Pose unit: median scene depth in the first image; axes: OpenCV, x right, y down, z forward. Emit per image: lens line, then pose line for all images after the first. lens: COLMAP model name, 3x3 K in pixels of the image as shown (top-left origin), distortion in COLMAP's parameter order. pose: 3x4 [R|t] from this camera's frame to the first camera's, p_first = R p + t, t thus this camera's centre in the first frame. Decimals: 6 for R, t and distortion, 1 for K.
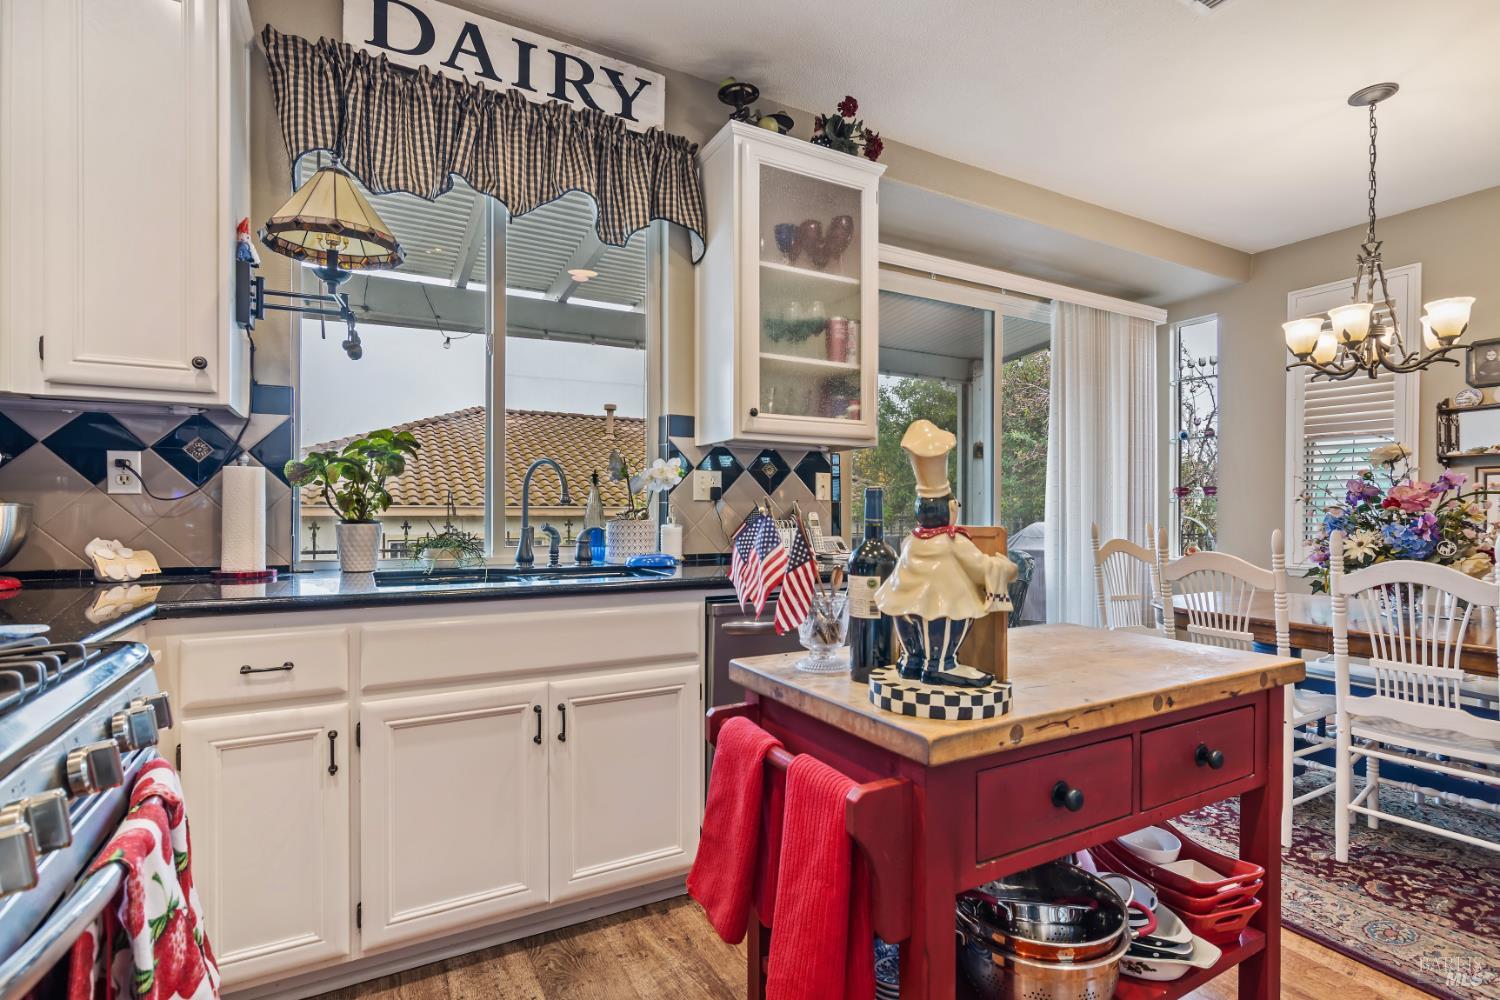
lens RADIAL K [[725.4, 0, 759.7], [0, 725.4, 509.4], [0, 0, 1]] dist [0.000182, 0.000125]
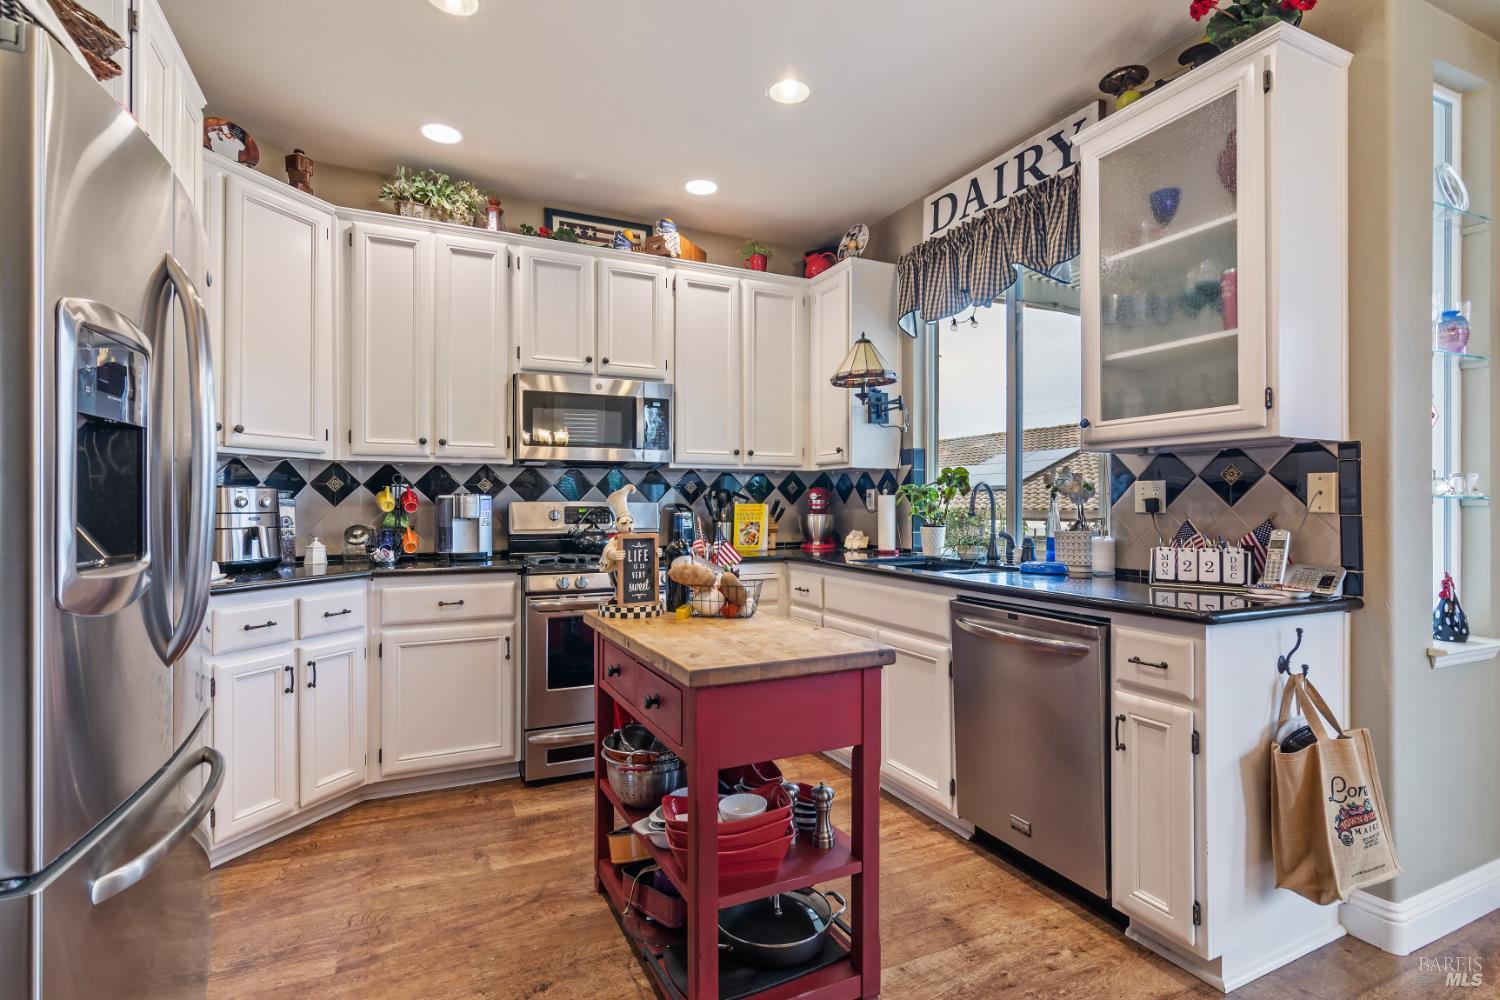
lens RADIAL K [[730.1, 0, 754.6], [0, 730.1, 496.4], [0, 0, 1]] dist [0.000478, 0.000500]
pose [[-0.062690, -0.015523, -0.997912, 1.018013], [-0.001899, 0.999879, -0.015434, -0.021061], [0.998031, 0.000928, -0.062712, 0.638385]]
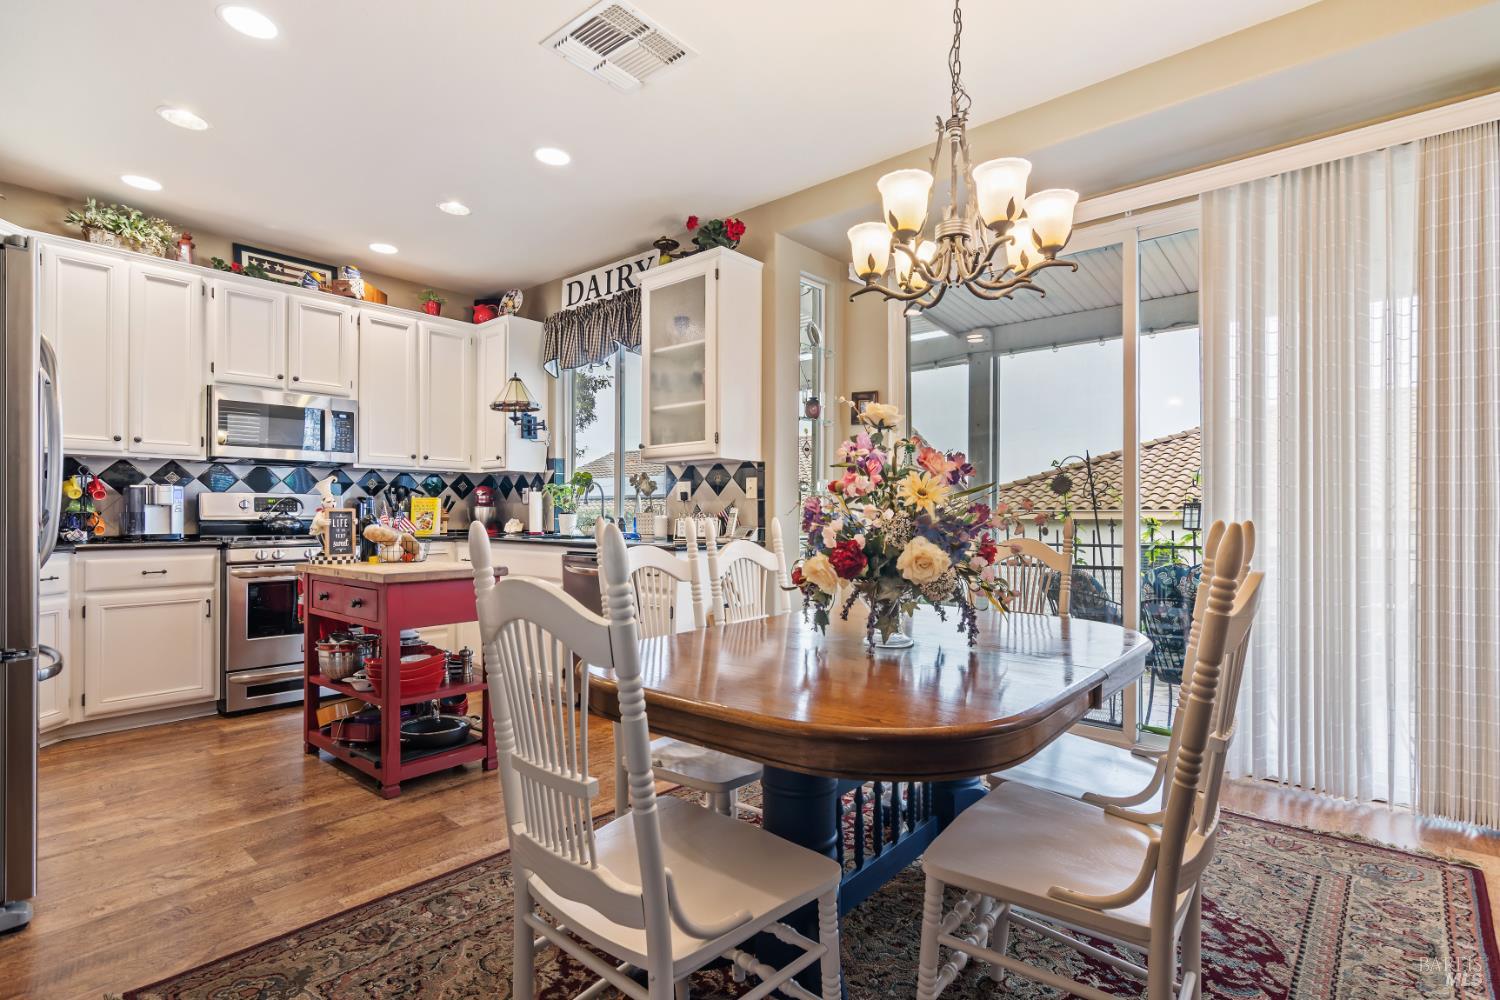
lens RADIAL K [[725.4, 0, 759.7], [0, 725.4, 509.4], [0, 0, 1]] dist [0.000182, 0.000125]
pose [[0.348890, -0.010507, -0.937105, 1.663511], [-0.000781, 0.999934, -0.011502, 0.028014], [0.937163, 0.004745, 0.348858, 0.698805]]
